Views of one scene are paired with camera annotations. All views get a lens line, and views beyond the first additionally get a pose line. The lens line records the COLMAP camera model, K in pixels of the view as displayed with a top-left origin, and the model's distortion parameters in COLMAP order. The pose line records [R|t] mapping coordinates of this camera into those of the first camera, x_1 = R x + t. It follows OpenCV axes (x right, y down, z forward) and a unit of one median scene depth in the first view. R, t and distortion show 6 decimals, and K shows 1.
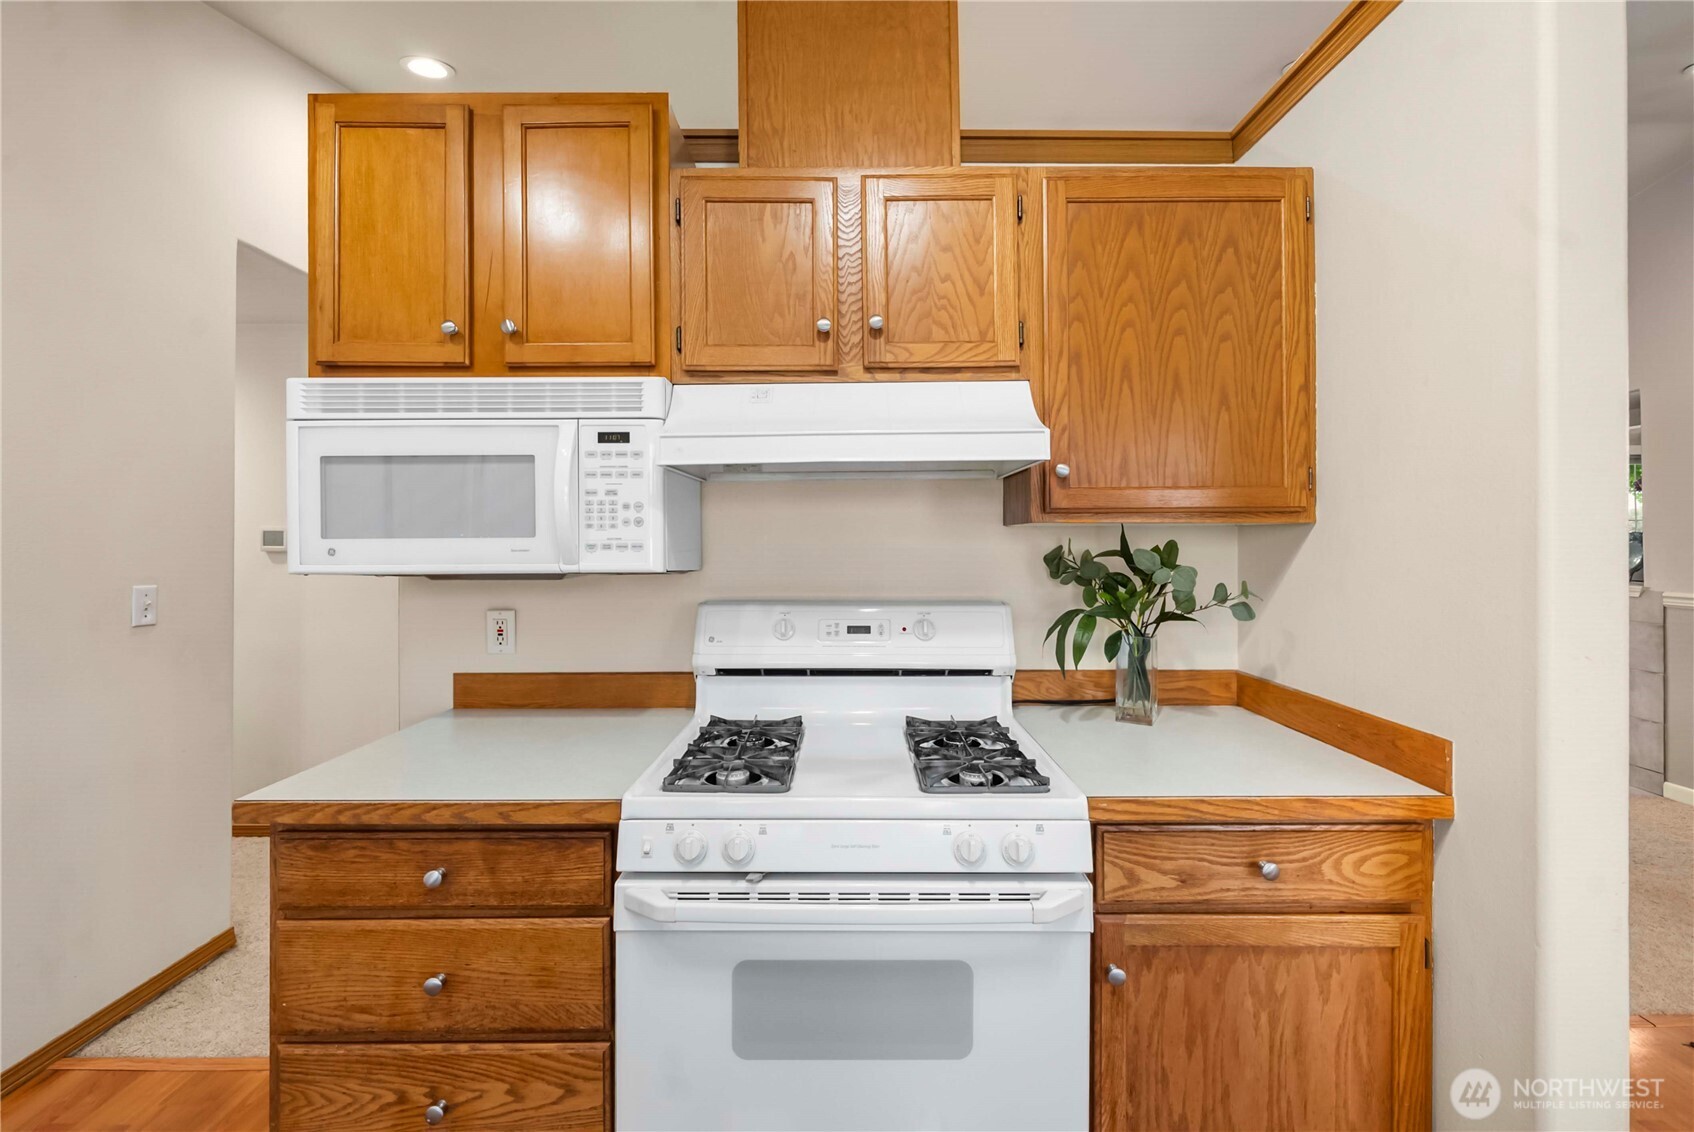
lens RADIAL K [[722.8, 0, 851.8], [0, 722.8, 537.9], [0, 0, 1]] dist [-0.004008, -0.000396]
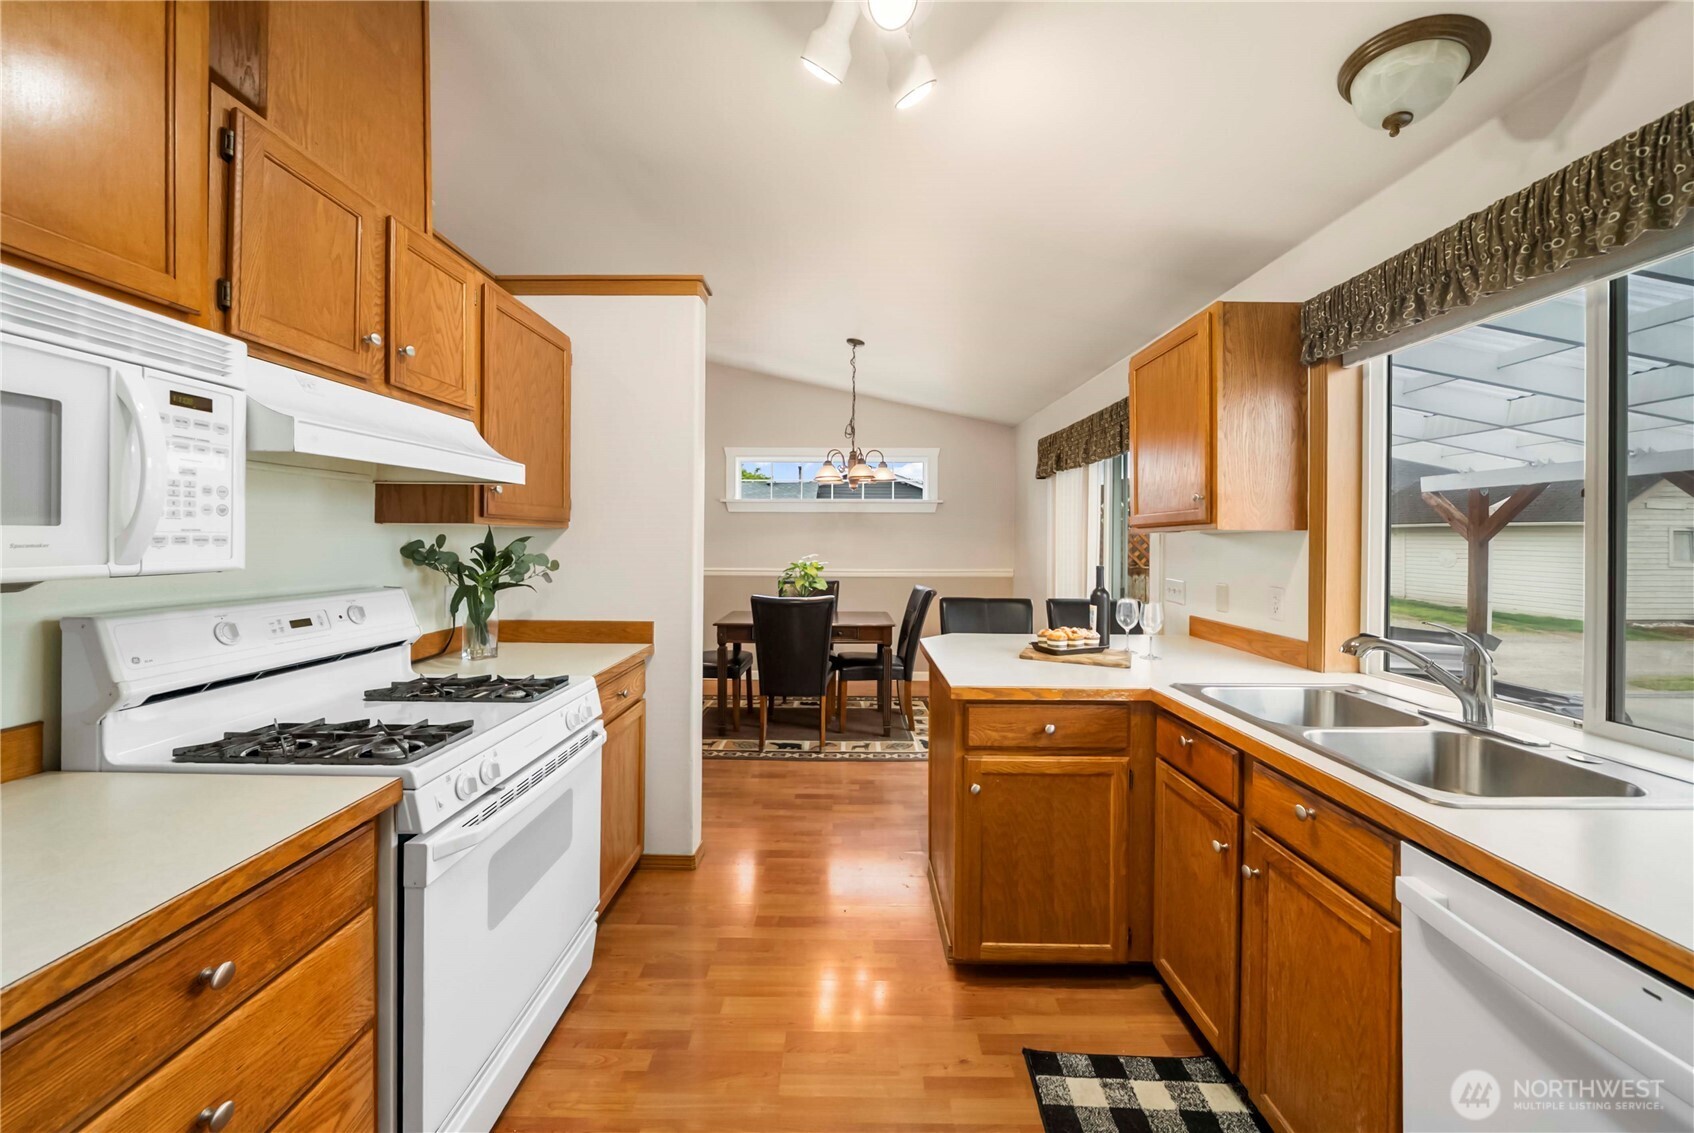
lens RADIAL K [[609.6, 0, 841.9], [0, 609.6, 545.3], [0, 0, 1]] dist [-0.005670, 0.000066]
pose [[0.019002, -0.007031, 0.999795, -0.977926], [-0.008652, 0.999937, 0.007196, 0.006987], [-0.999782, -0.008787, 0.018940, 0.274872]]
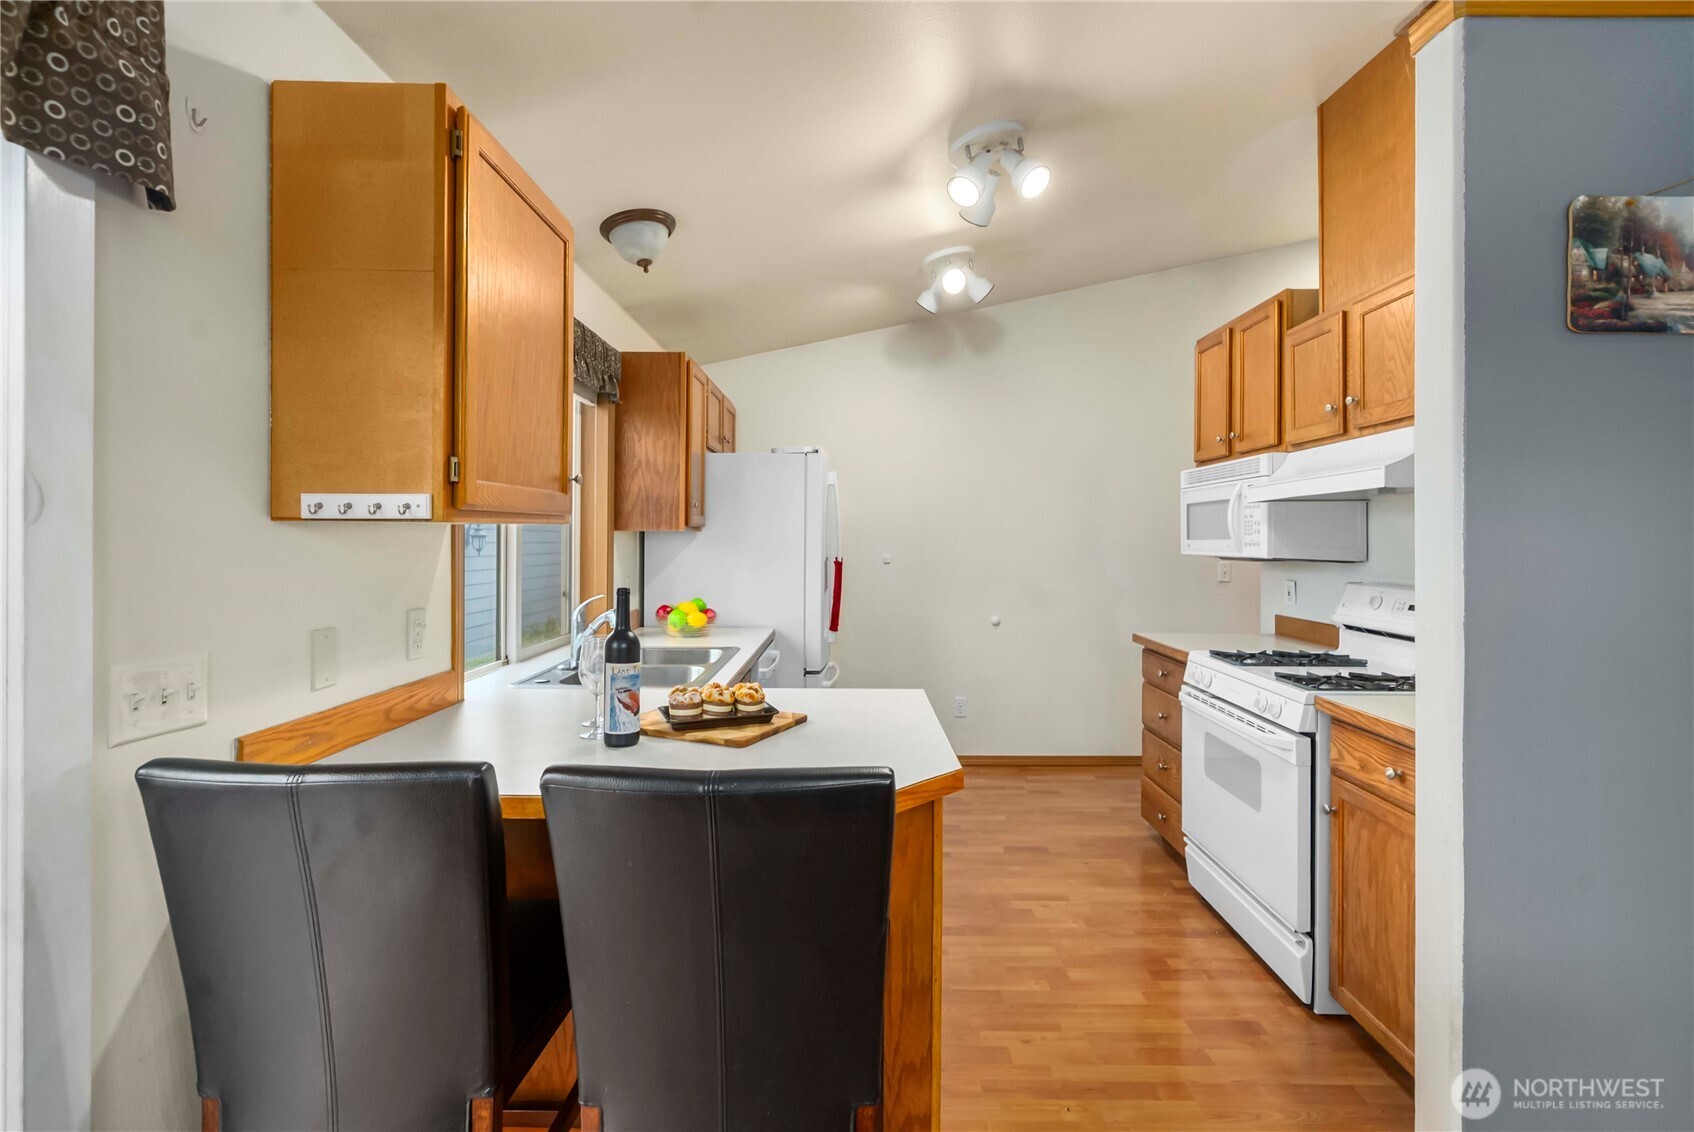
lens RADIAL K [[779.5, 0, 842.7], [0, 779.5, 559.2], [0, 0, 1]] dist [-0.001332, 0.000387]
pose [[-0.020540, 0.028022, -0.999396, 1.776501], [0.000735, 0.999607, 0.028013, -0.007866], [0.999789, -0.000159, -0.020552, -0.051186]]
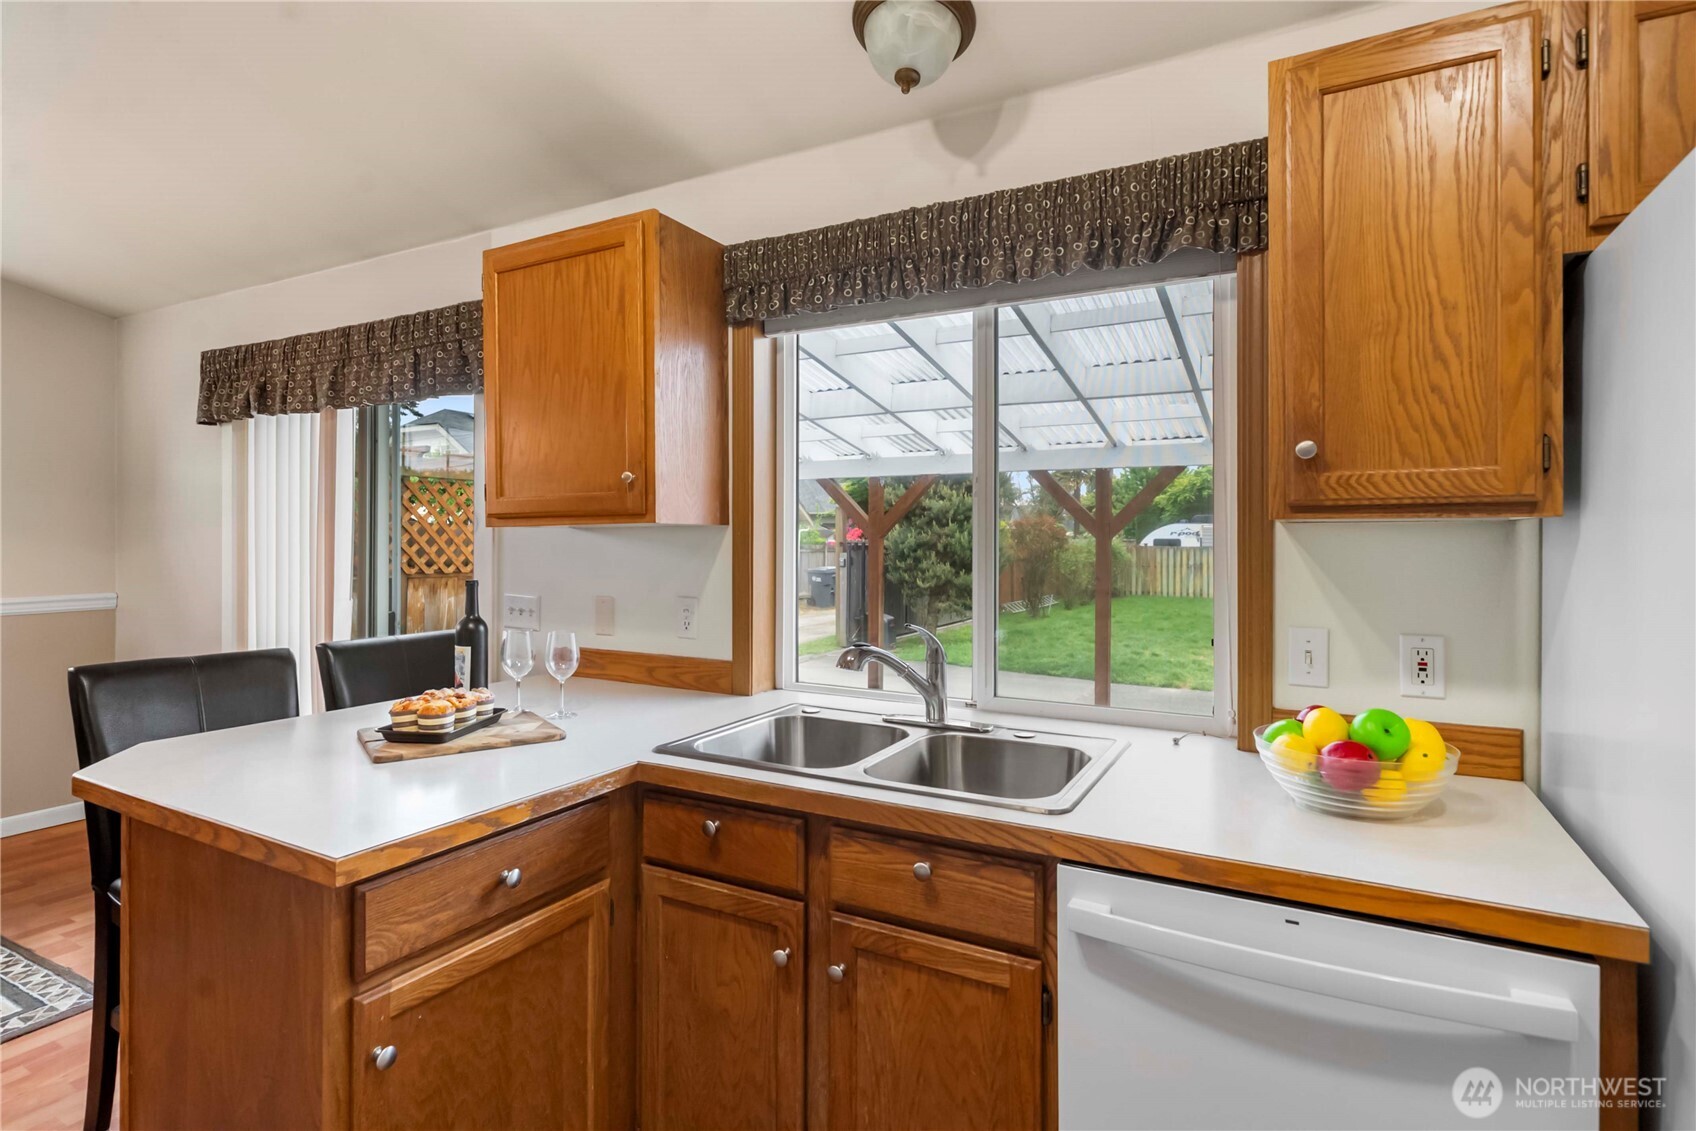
lens RADIAL K [[855.8, 0, 846.9], [0, 855.8, 541.6], [0, 0, 1]] dist [0.001678, -0.000434]
pose [[-0.871978, -0.001526, 0.489543, -0.541717], [-0.002569, 0.999996, -0.001459, 0.006120], [-0.489538, -0.002529, -0.871978, 0.530839]]
